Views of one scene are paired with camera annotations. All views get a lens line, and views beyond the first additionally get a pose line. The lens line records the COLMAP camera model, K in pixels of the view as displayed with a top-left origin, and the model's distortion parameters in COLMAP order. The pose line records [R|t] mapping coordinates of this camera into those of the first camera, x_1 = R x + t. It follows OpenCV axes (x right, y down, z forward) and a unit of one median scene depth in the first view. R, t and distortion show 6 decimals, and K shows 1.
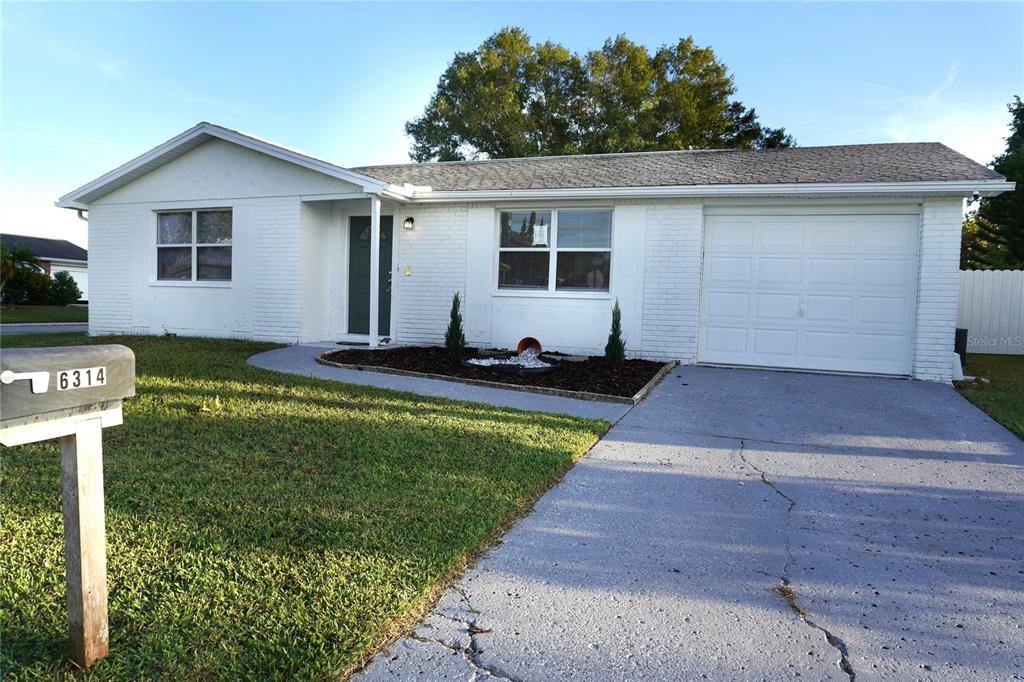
lens RADIAL K [[688.8, 0, 512.0], [0, 688.8, 341.0], [0, 0, 1]] dist [-0.034225, 0.019561]
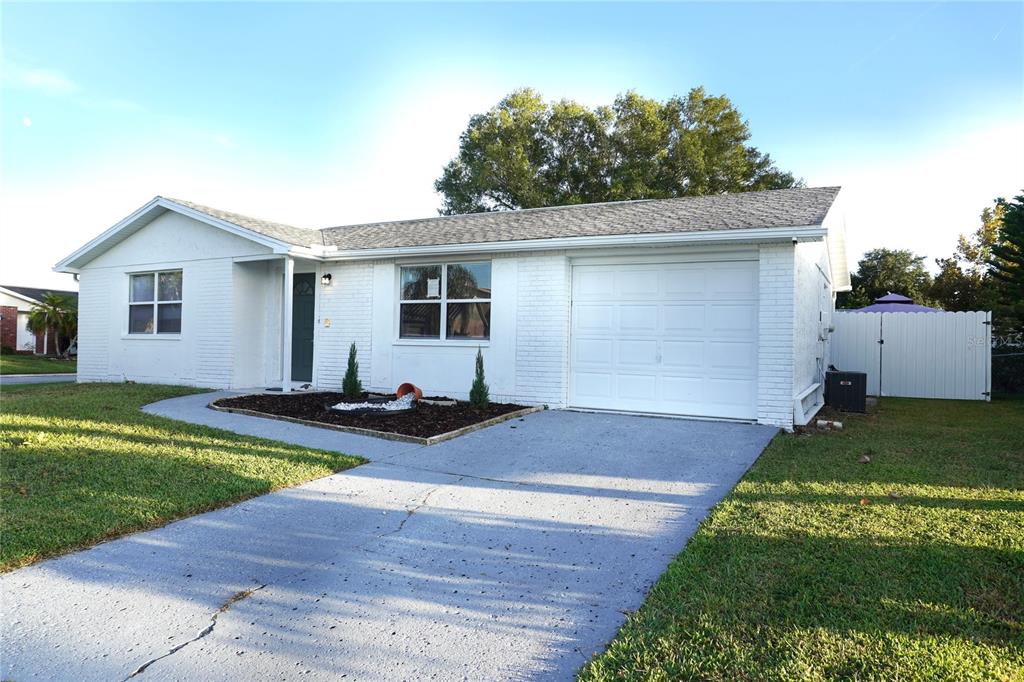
lens RADIAL K [[688.8, 0, 512.0], [0, 688.8, 341.0], [0, 0, 1]] dist [-0.034225, 0.019561]
pose [[0.991053, -0.010966, -0.133020, 0.307184], [0.001863, 0.997659, -0.068365, 0.002603], [0.133458, 0.067505, 0.988753, -0.042519]]
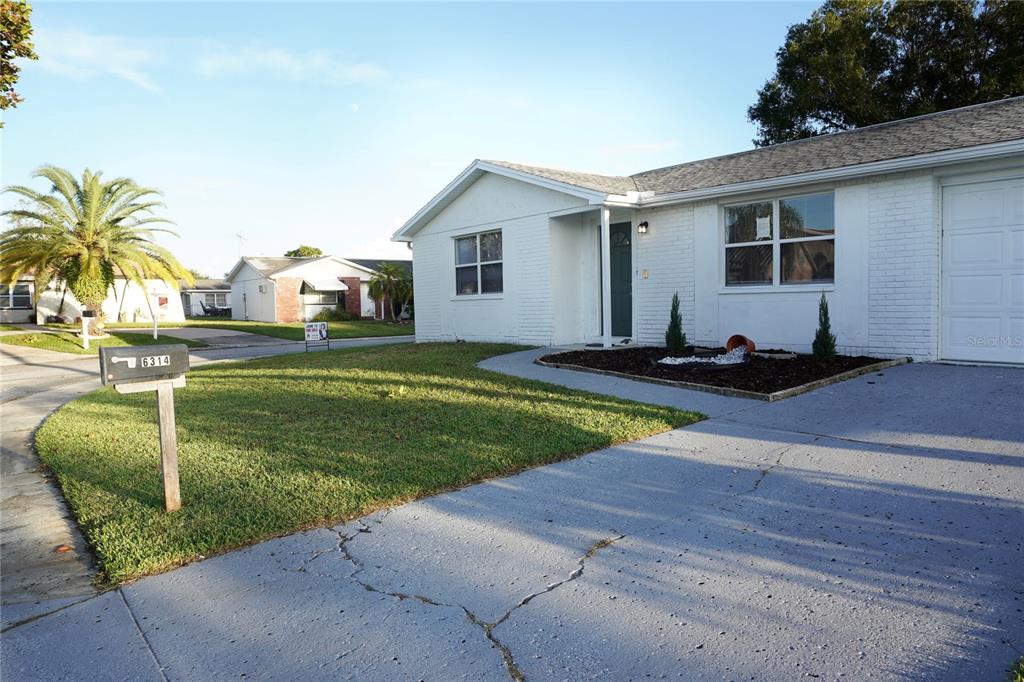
lens RADIAL K [[740.4, 0, 512.0], [0, 740.4, 341.0], [0, 0, 1]] dist [-0.047689, 0.041253]
pose [[0.848399, -0.021096, -0.528937, 0.284198], [0.018255, 0.999777, -0.010594, 0.007874], [0.529043, -0.000668, 0.848595, -0.052280]]
